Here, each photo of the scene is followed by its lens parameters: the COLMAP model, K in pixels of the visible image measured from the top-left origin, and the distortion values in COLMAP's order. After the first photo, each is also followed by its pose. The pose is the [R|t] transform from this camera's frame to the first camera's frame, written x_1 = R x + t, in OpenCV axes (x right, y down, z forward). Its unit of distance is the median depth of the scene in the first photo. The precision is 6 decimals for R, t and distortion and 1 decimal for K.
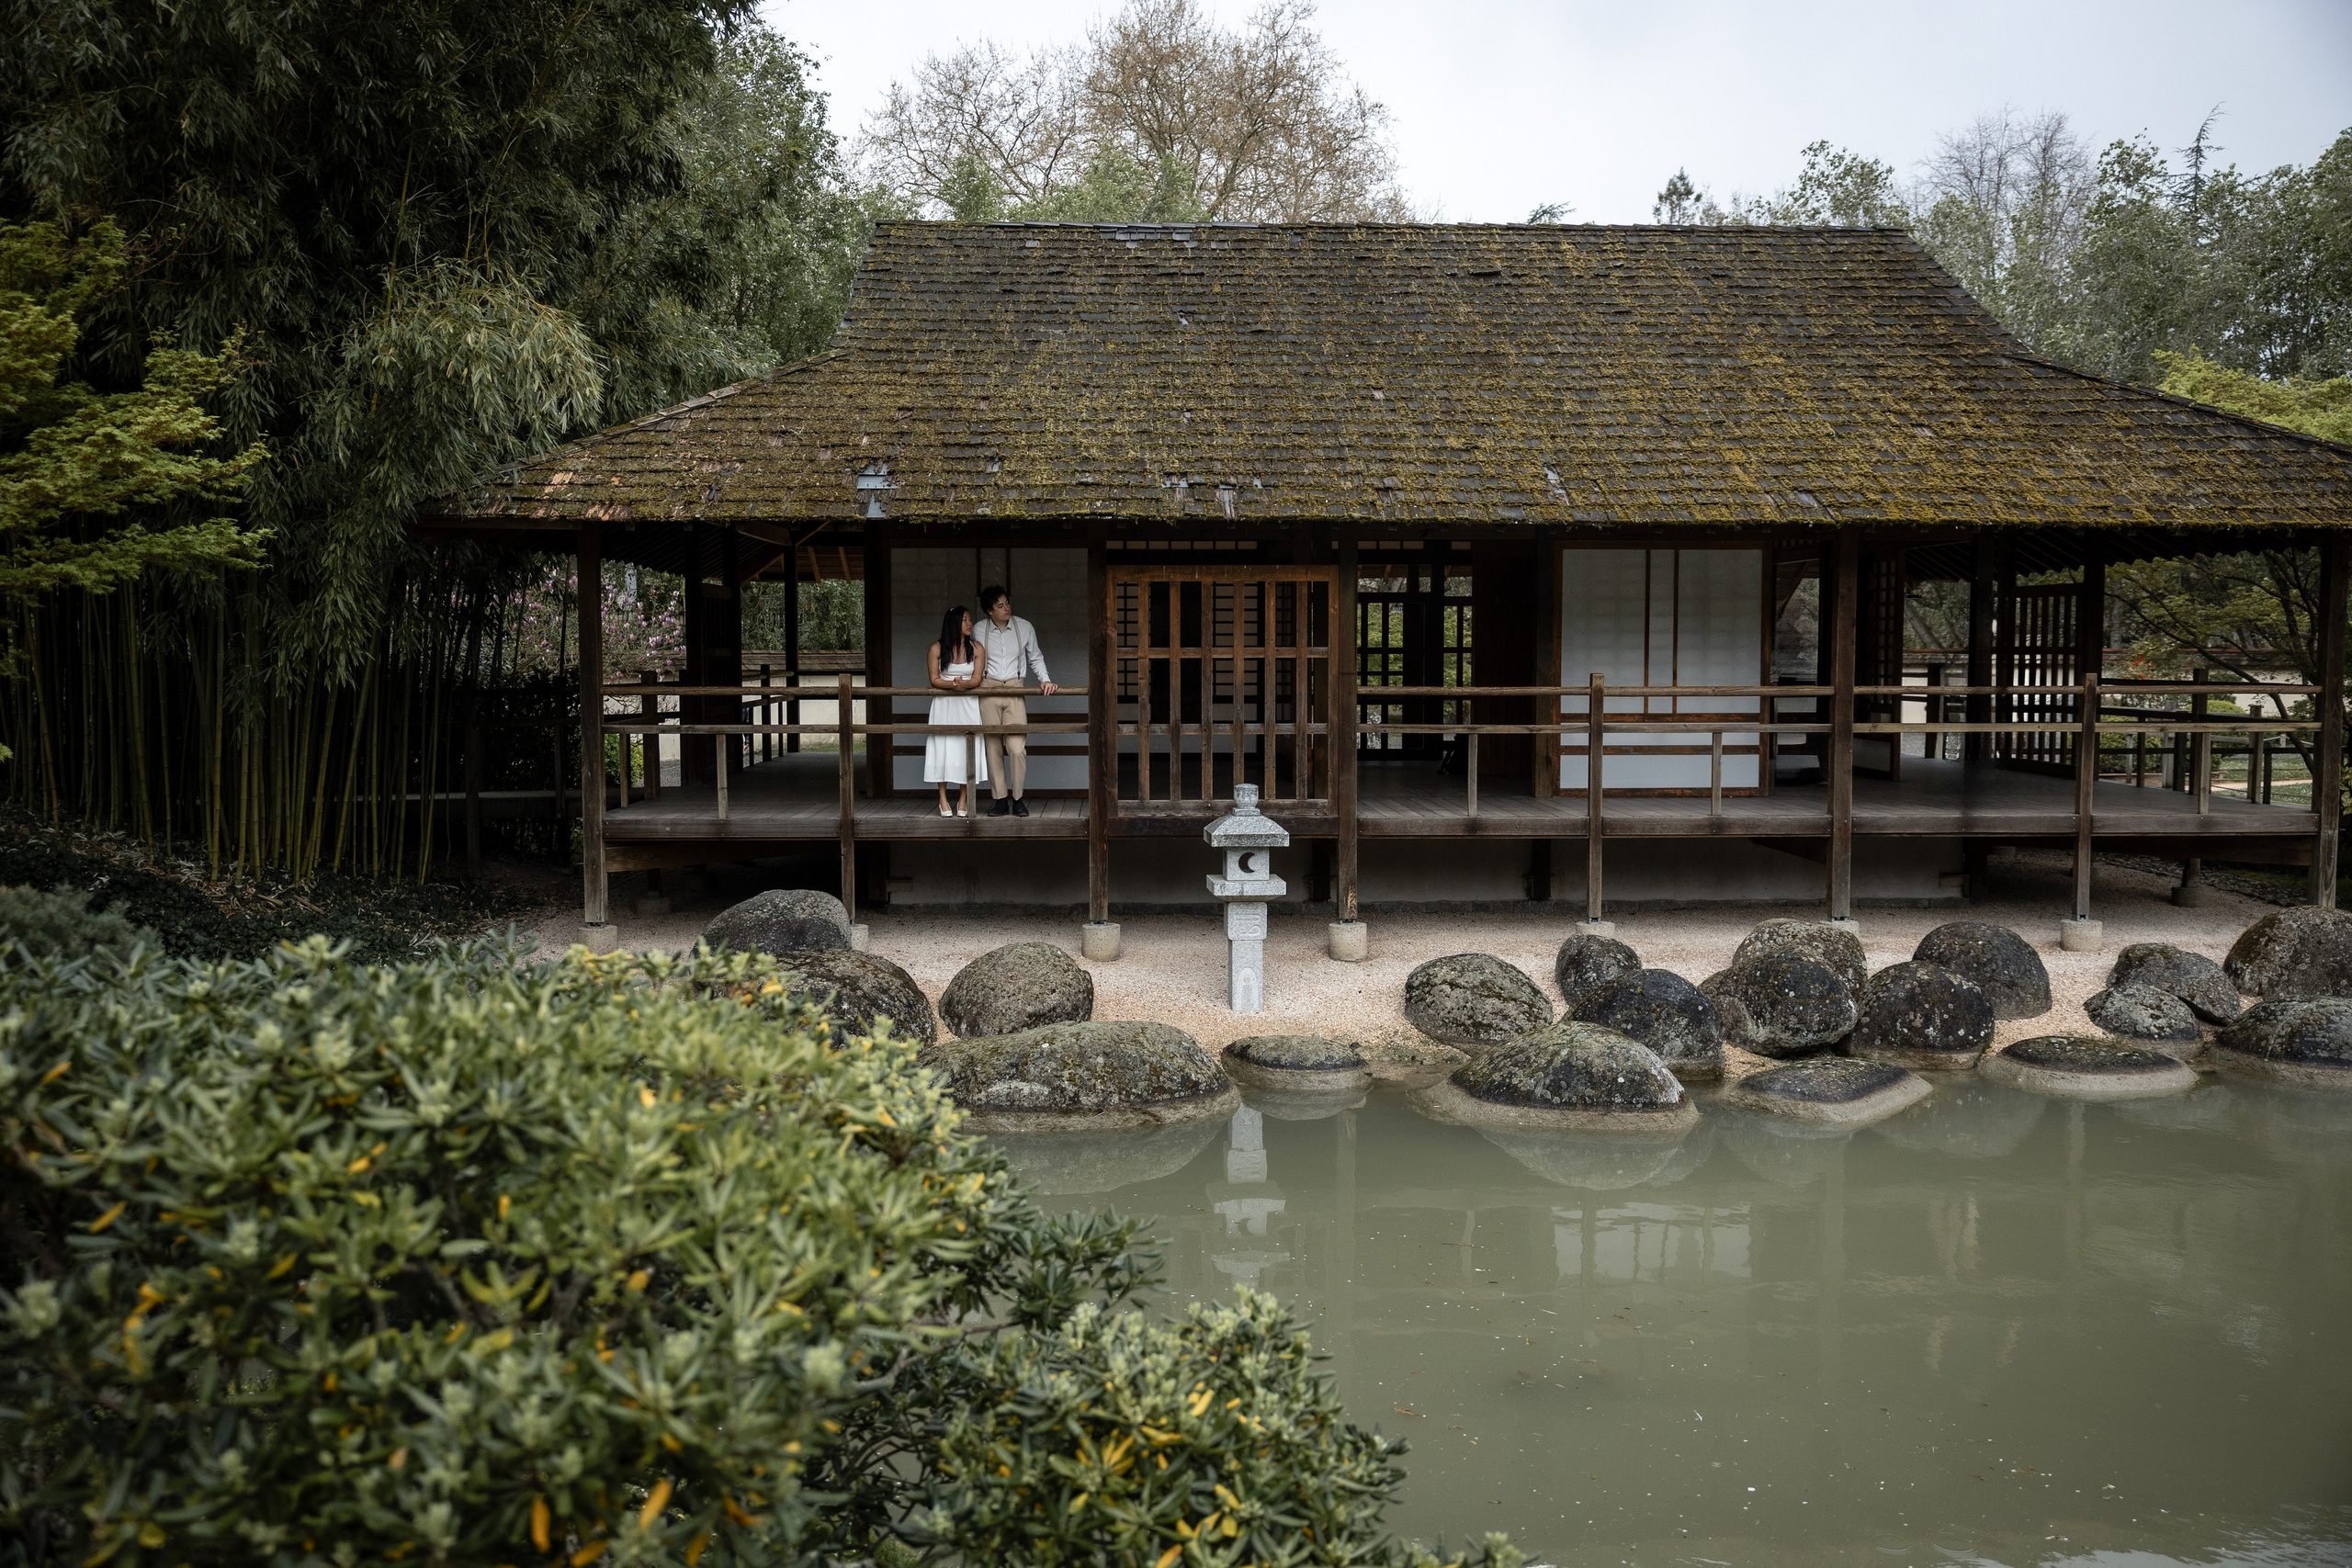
lens RADIAL K [[2080.7, 0, 1224.4], [0, 2080.7, 785.5], [0, 0, 1]] dist [0.012760, -0.008908]
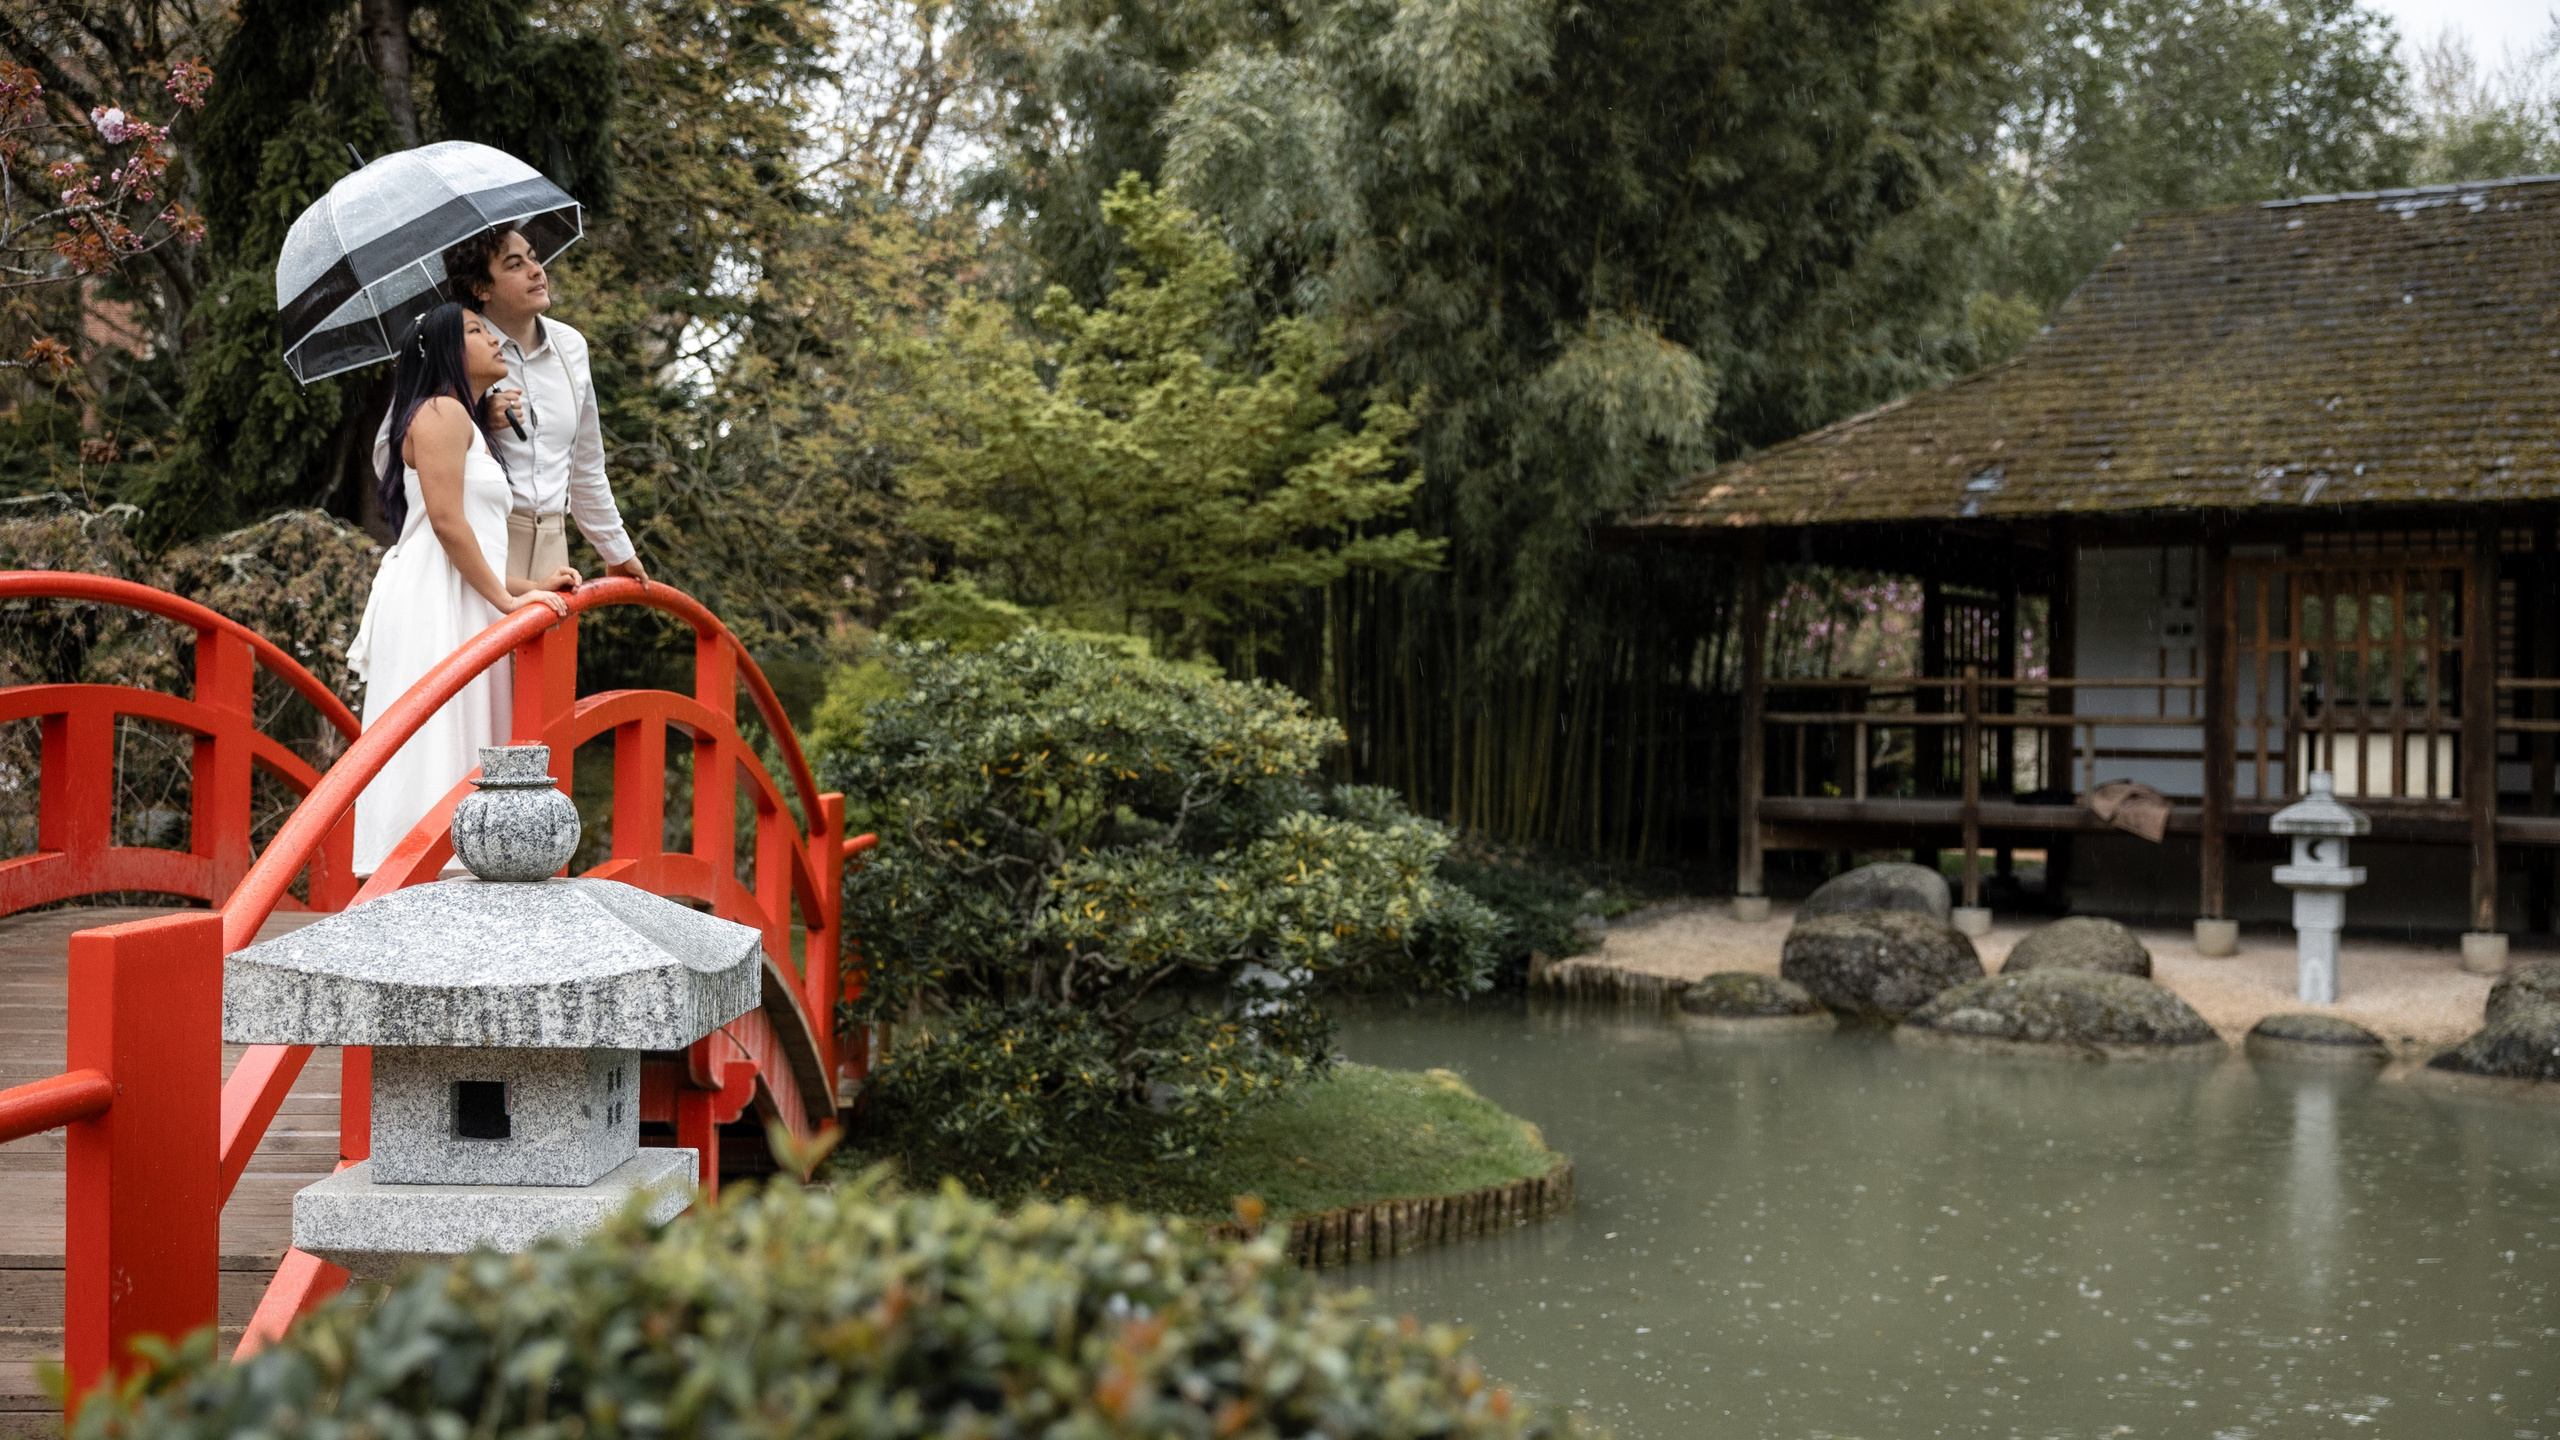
lens RADIAL K [[2842.1, 0, 1280.0], [0, 2842.1, 720.0], [0, 0, 1]] dist [0.038828, 0.005185]
pose [[0.803911, 0.011264, -0.594643, 0.417664], [-0.052923, 0.997209, -0.052657, 0.071985], [0.592390, 0.073802, 0.802264, -0.379166]]
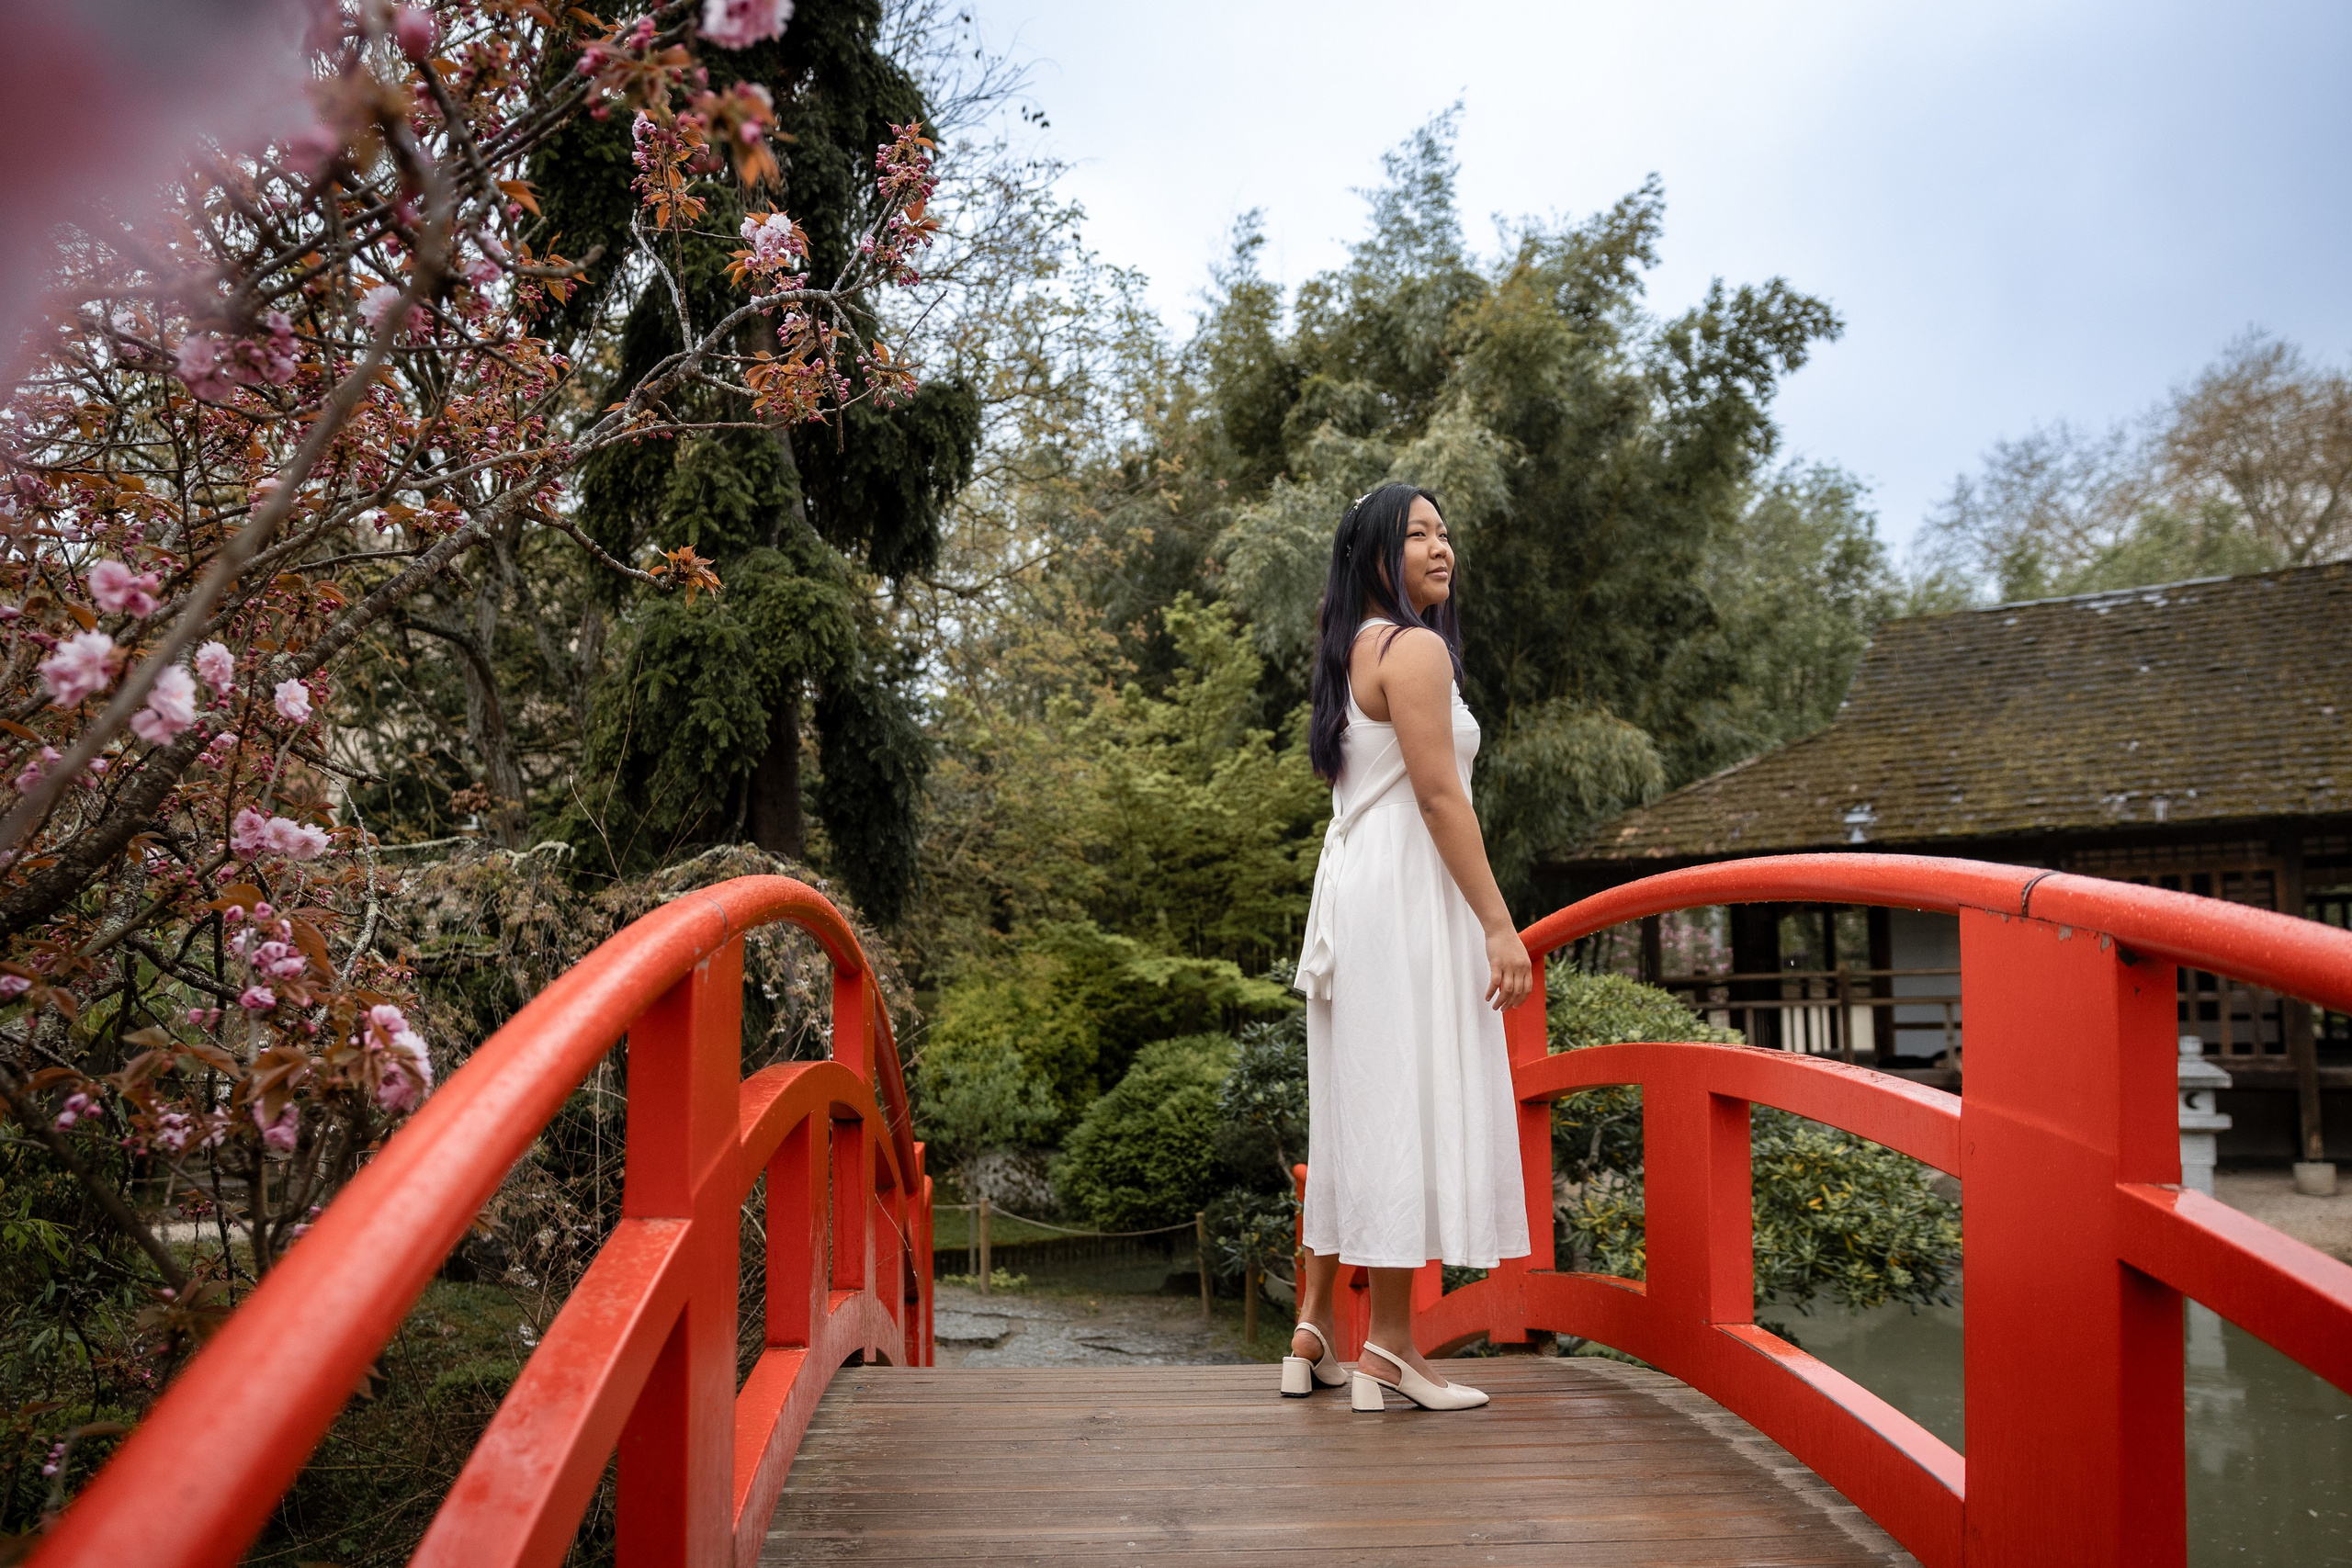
lens RADIAL K [[1832.9, 0, 1069.1], [0, 1832.9, 904.9], [0, 0, 1]] dist [0.000398, 0.002781]
pose [[0.812372, -0.052225, -0.580797, 0.104884], [-0.017951, 0.993270, -0.114423, 0.056752], [0.582864, 0.103380, 0.805967, -0.252419]]
